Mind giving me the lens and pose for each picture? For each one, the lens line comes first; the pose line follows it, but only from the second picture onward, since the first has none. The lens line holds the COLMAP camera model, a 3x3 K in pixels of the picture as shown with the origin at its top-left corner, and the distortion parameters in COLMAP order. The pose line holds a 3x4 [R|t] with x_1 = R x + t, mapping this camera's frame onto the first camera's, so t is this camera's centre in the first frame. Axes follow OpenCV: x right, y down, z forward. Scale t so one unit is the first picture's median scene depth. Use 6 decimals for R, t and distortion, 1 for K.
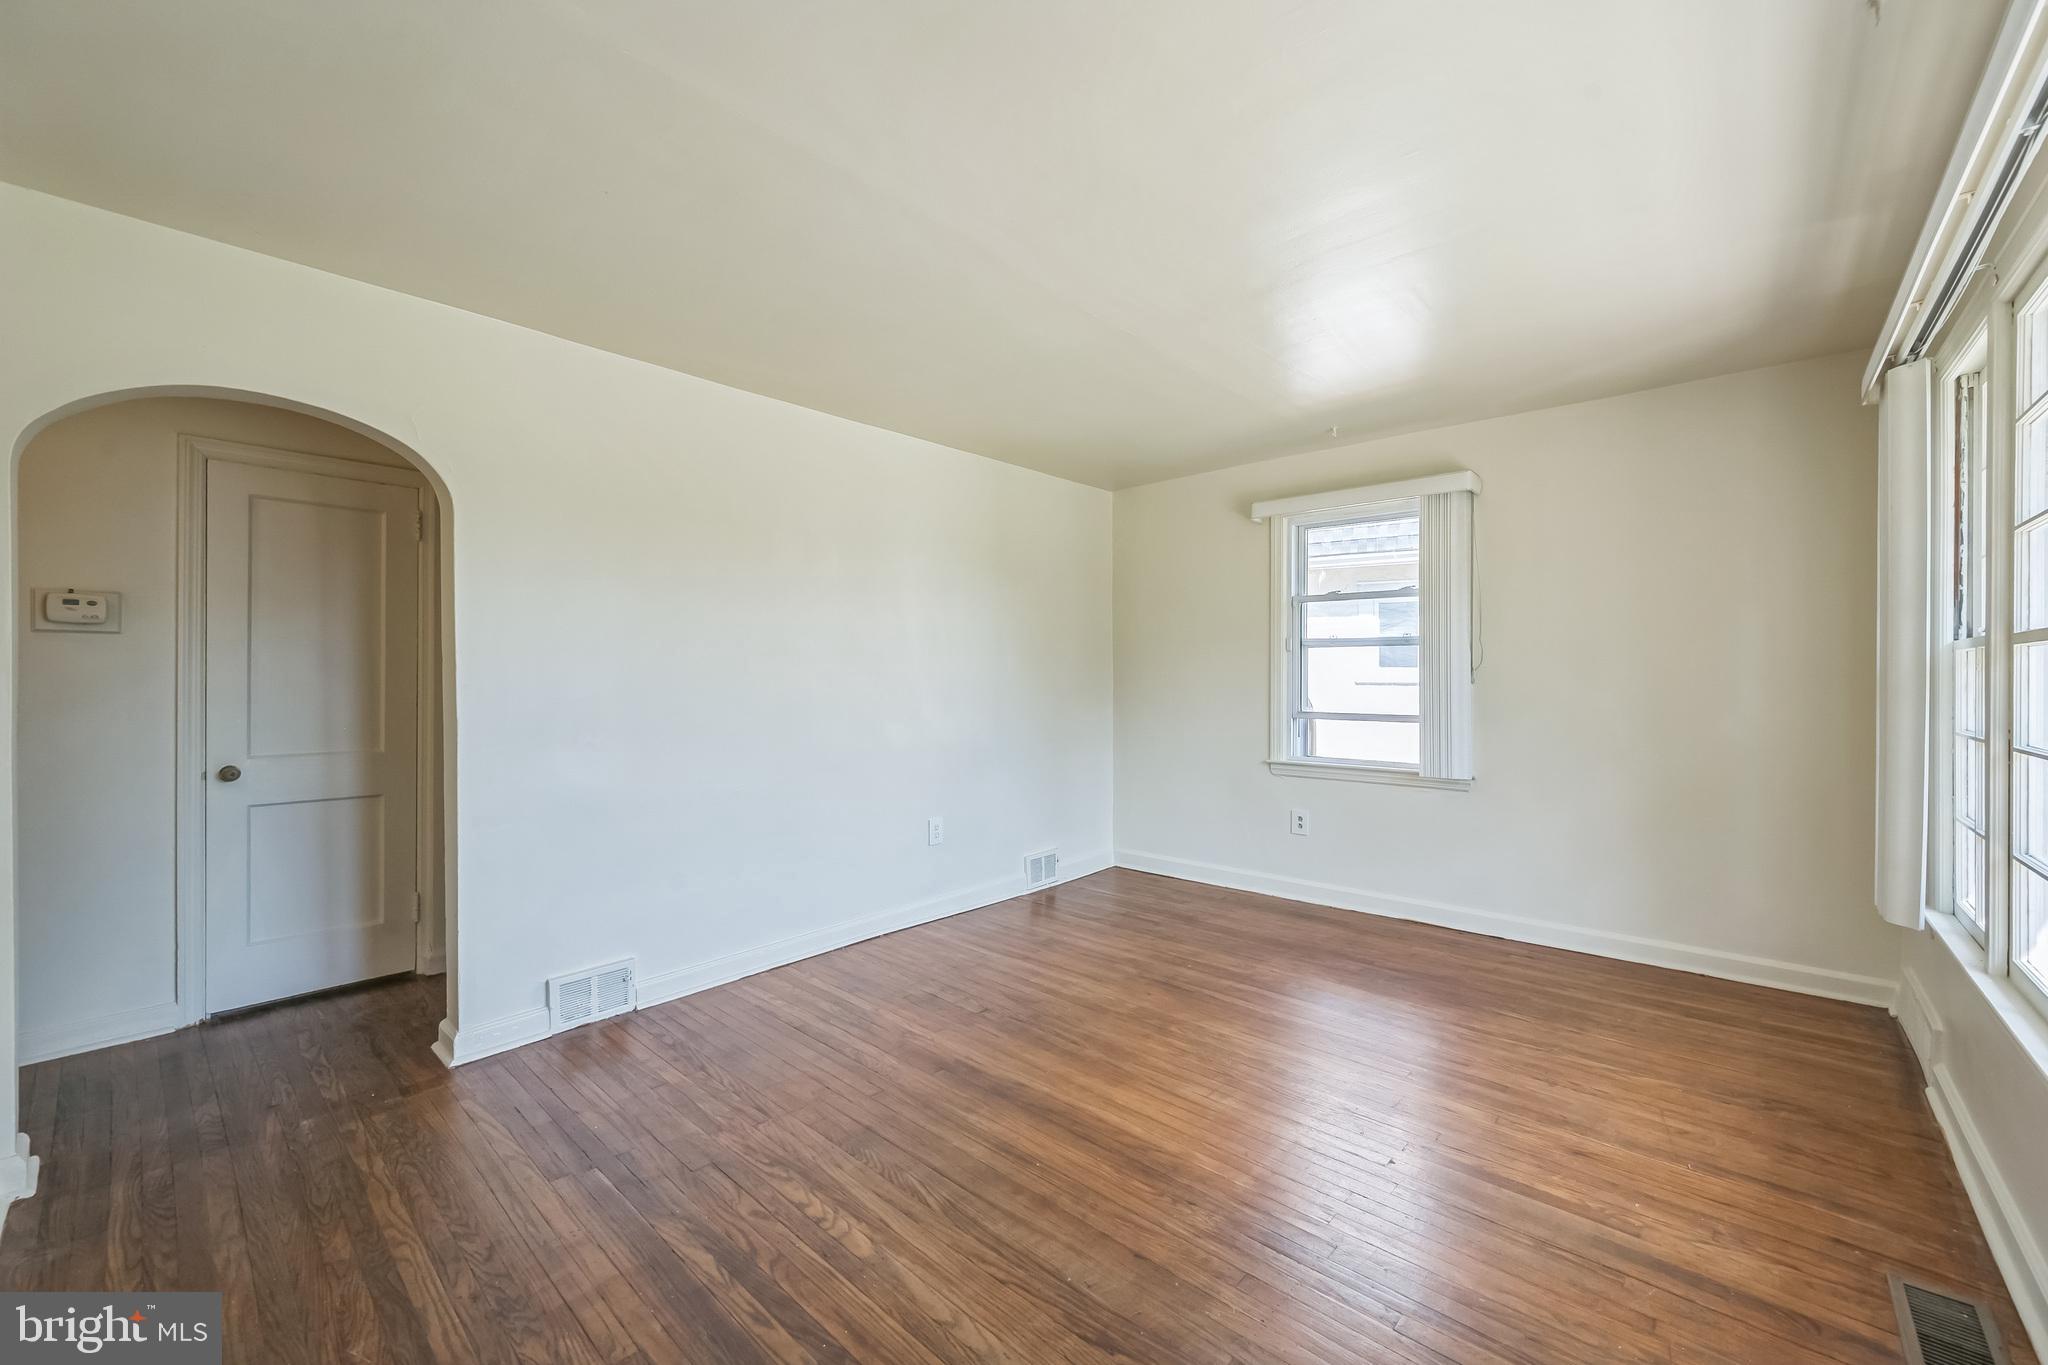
lens RADIAL K [[813.2, 0, 1024.5], [0, 813.2, 679.3], [0, 0, 1]] dist [0.002748, 0.000002]
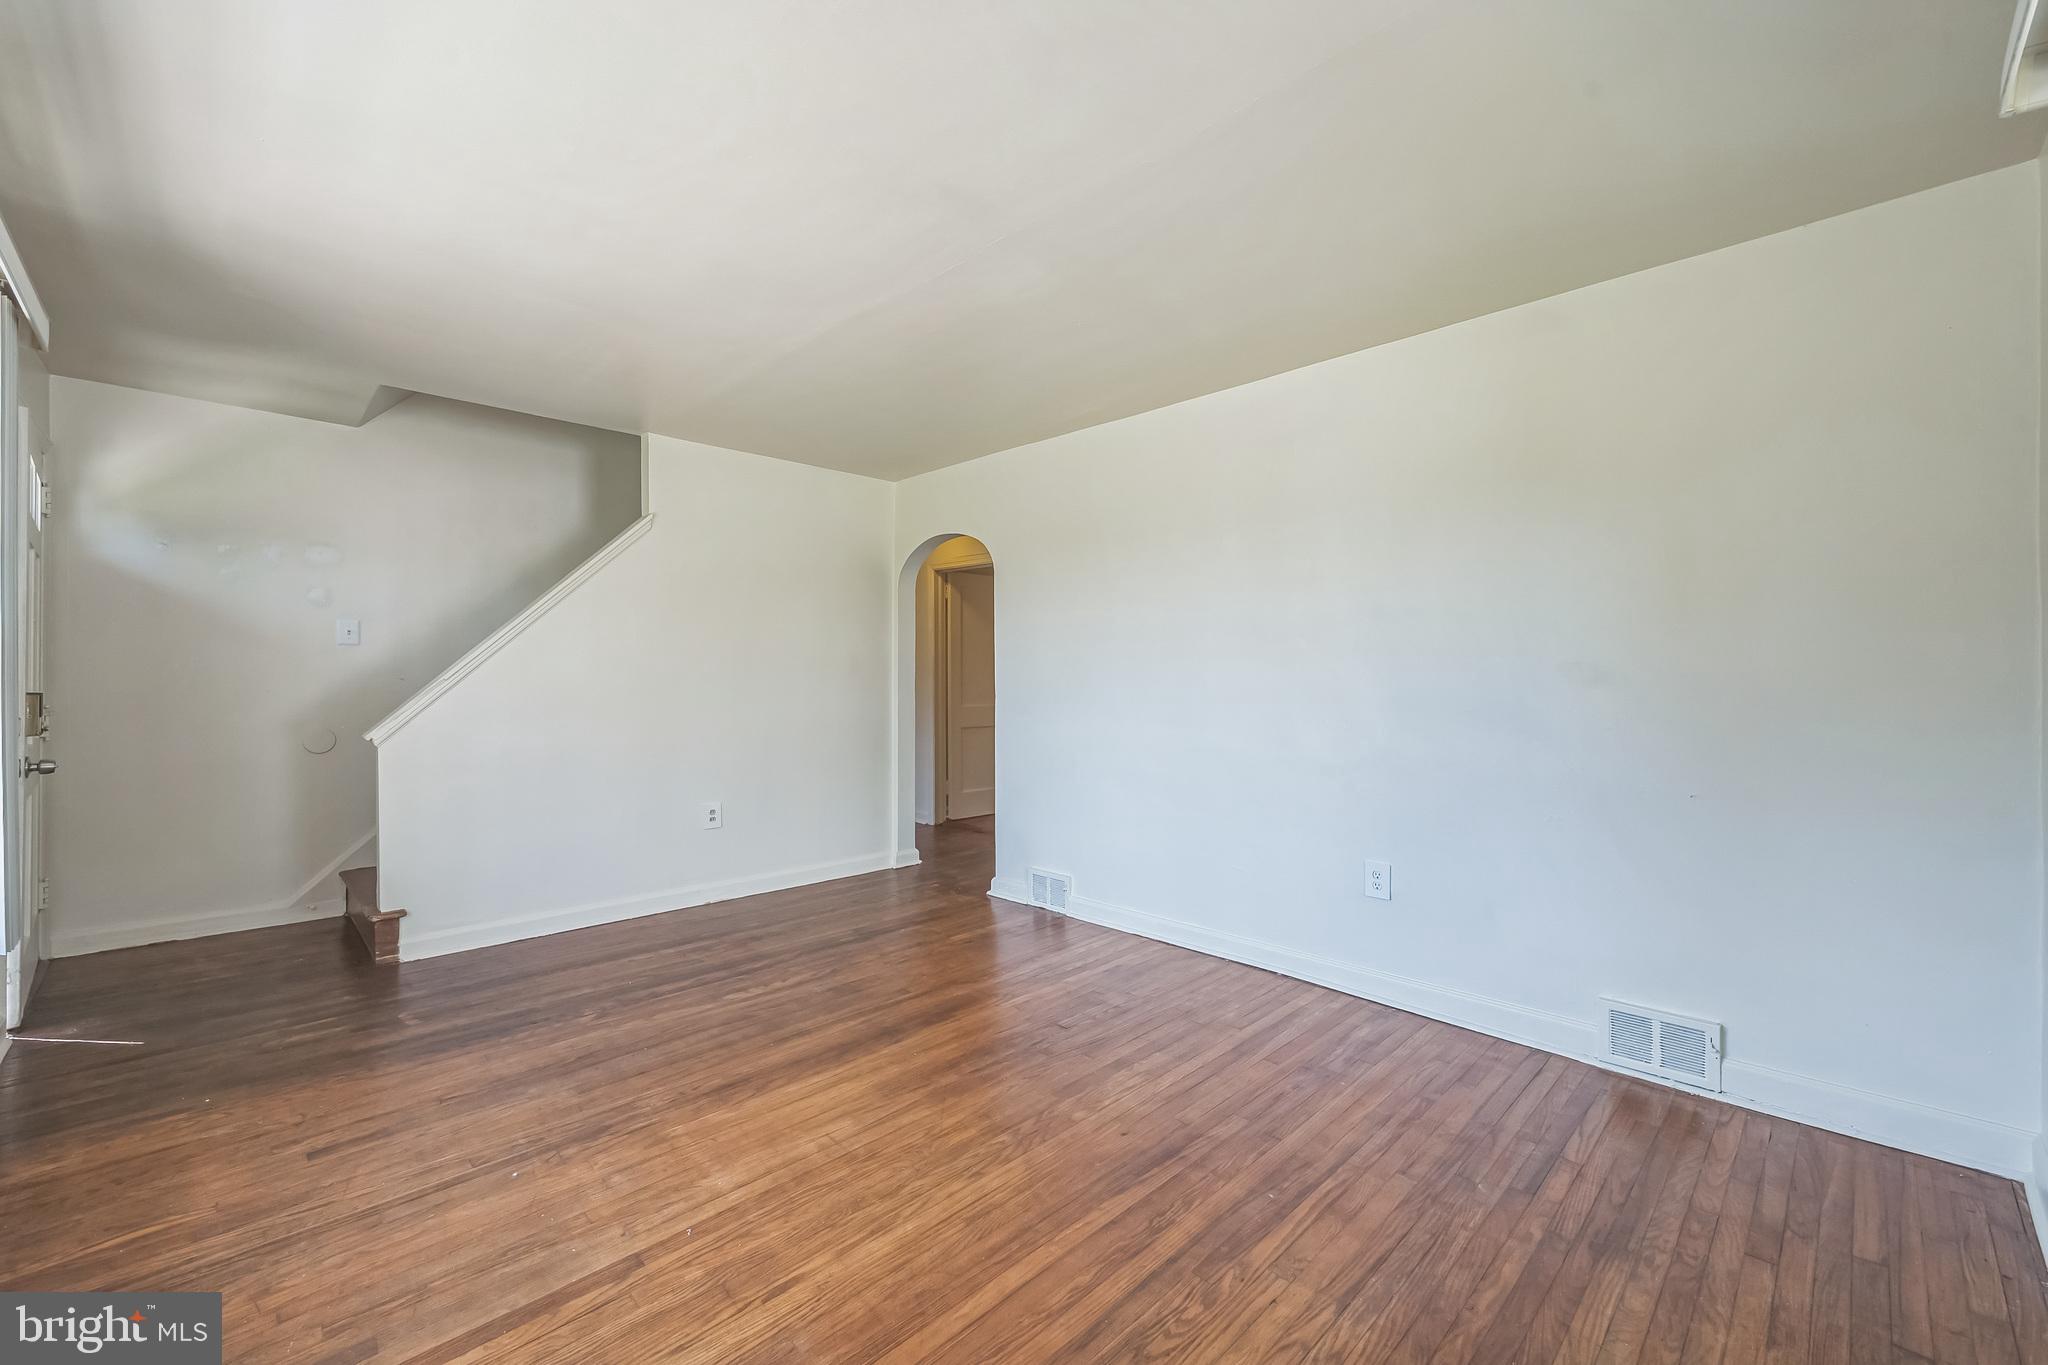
lens RADIAL K [[813.2, 0, 1025.4], [0, 813.2, 676.9], [0, 0, 1]] dist [0.002748, 0.000002]
pose [[-0.052605, 0.005801, -0.998599, 0.877366], [-0.002255, 0.999980, 0.005928, 0.001967], [0.998613, 0.002564, -0.052591, 1.003488]]
